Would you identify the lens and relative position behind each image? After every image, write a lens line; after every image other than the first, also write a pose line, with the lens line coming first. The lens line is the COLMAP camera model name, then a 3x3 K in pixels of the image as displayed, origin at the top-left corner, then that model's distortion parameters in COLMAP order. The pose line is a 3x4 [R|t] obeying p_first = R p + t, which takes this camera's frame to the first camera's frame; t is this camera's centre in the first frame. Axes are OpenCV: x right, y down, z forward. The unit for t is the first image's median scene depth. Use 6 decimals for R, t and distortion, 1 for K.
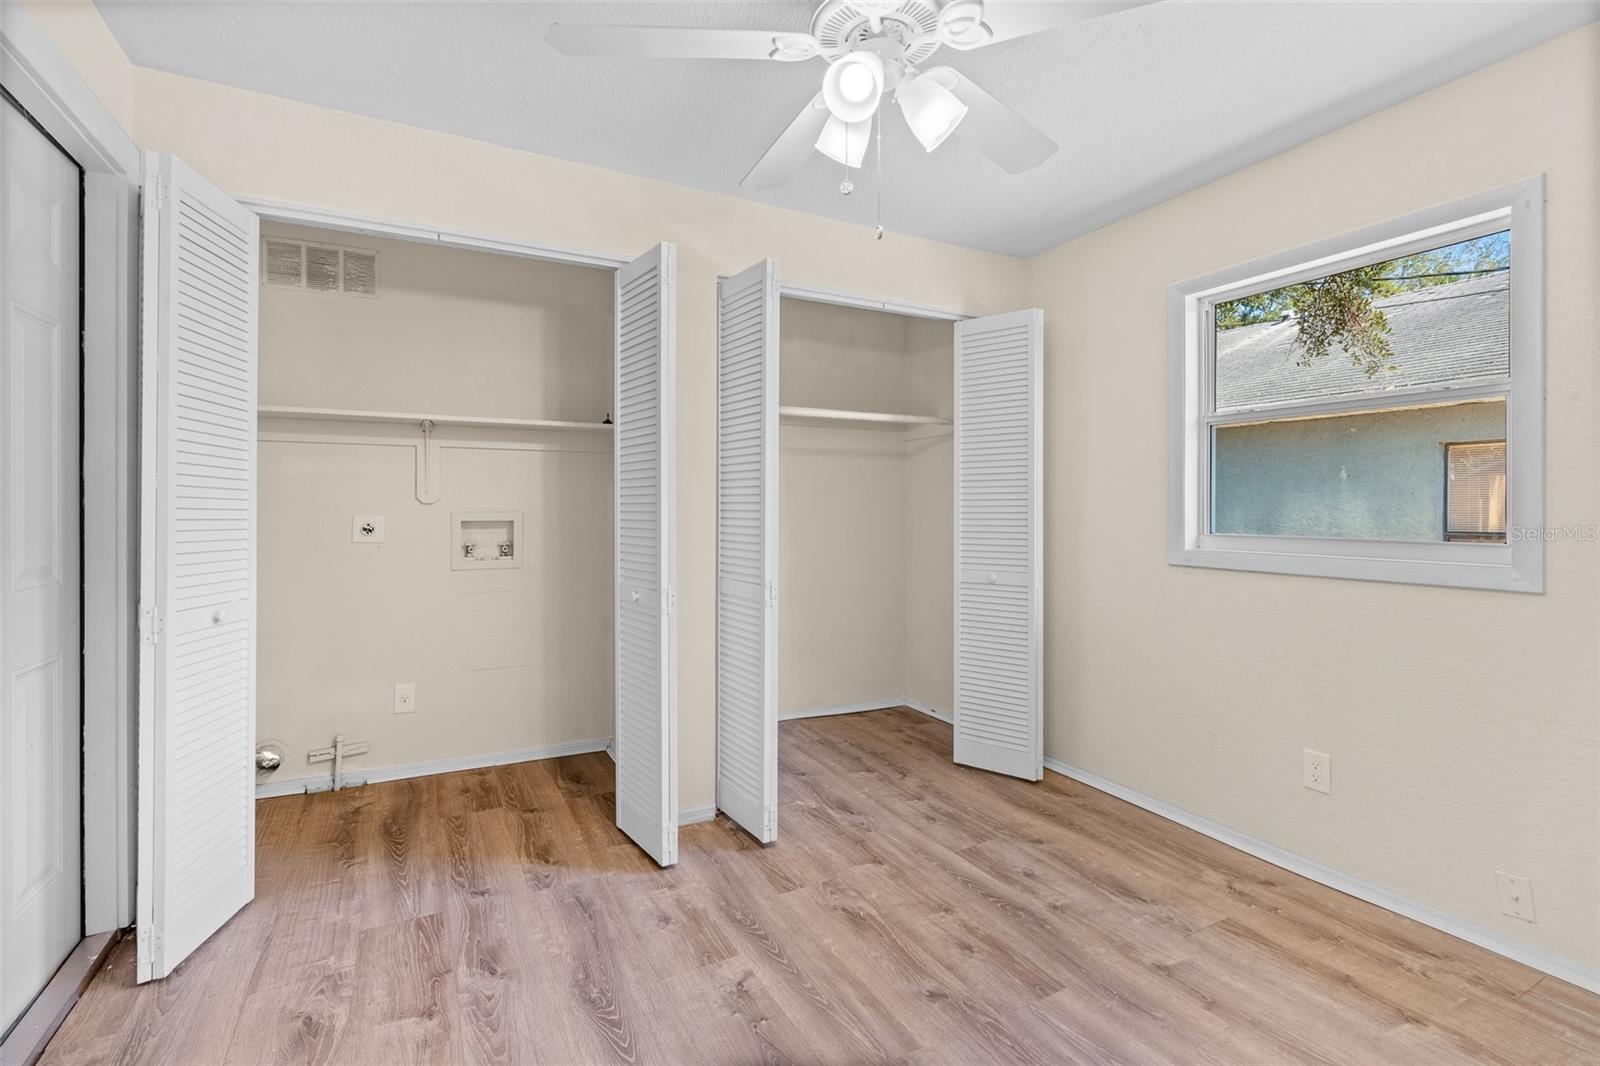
lens RADIAL K [[735.0, 0, 797.3], [0, 735.0, 524.7], [0, 0, 1]] dist [-0.000587, 0.000405]
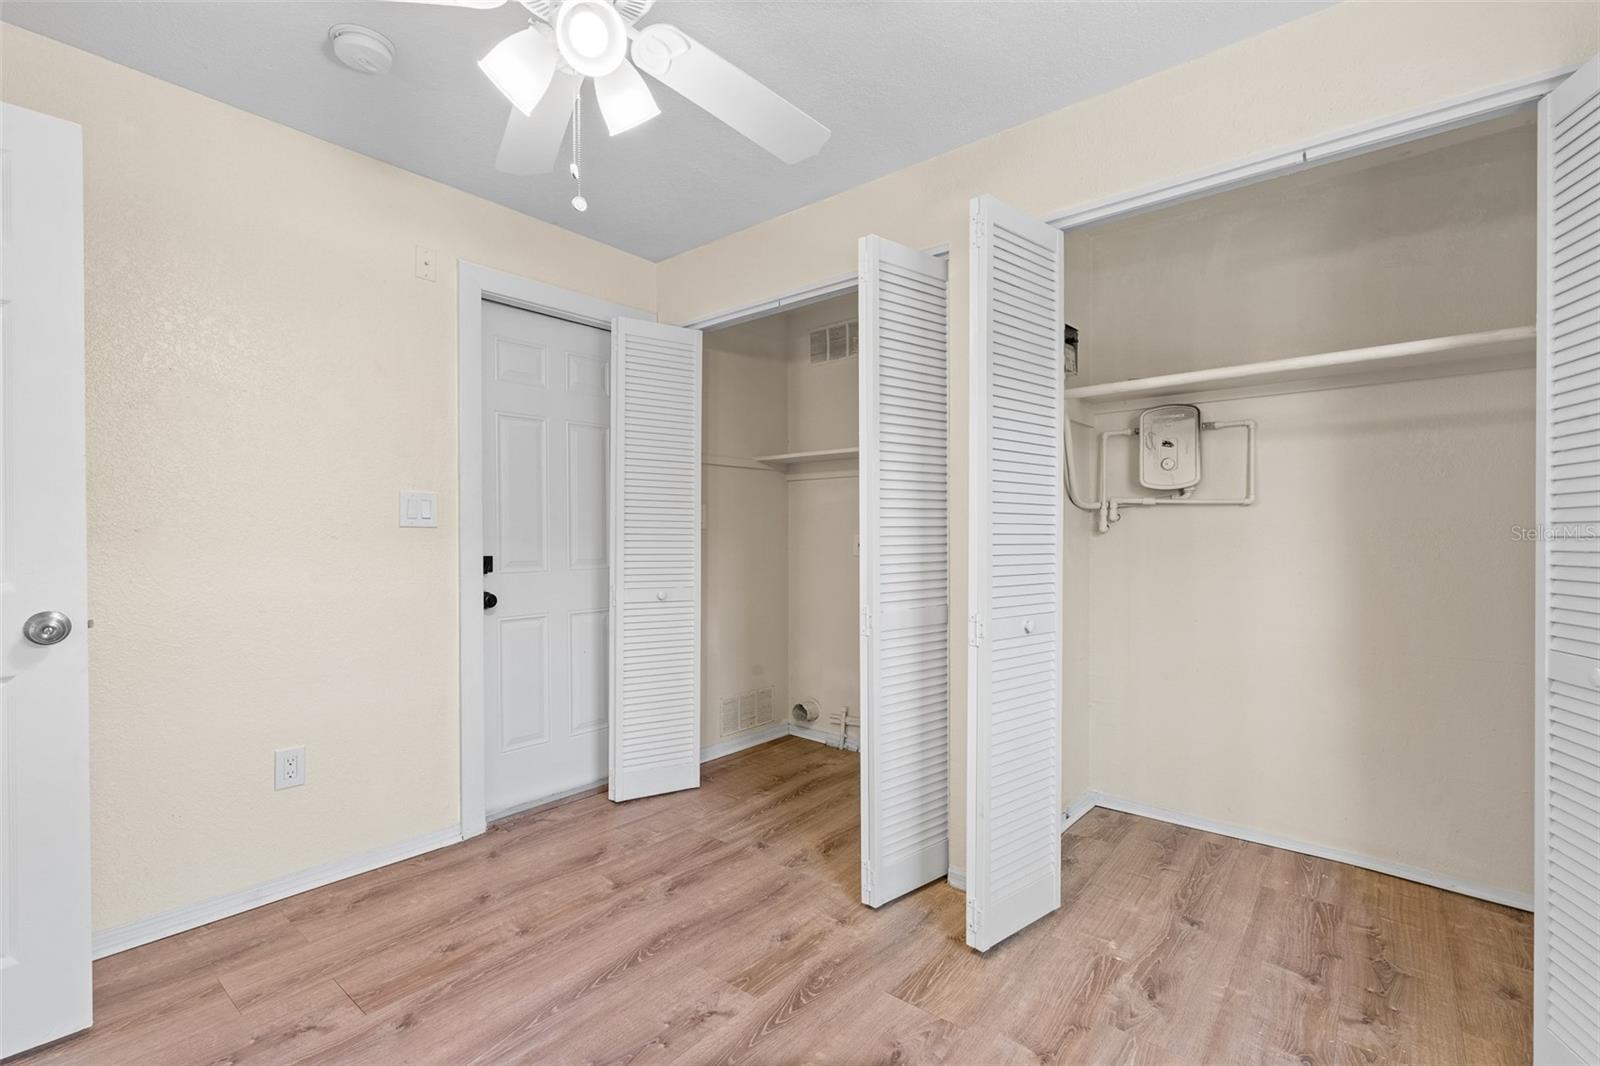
lens RADIAL K [[723.2, 0, 797.8], [0, 723.2, 569.0], [0, 0, 1]] dist [-0.001902, -0.000153]
pose [[0.374198, 0.042824, -0.926360, 0.510934], [-0.016367, 0.999083, 0.039575, -0.001832], [0.927204, 0.000353, 0.374556, 0.461323]]
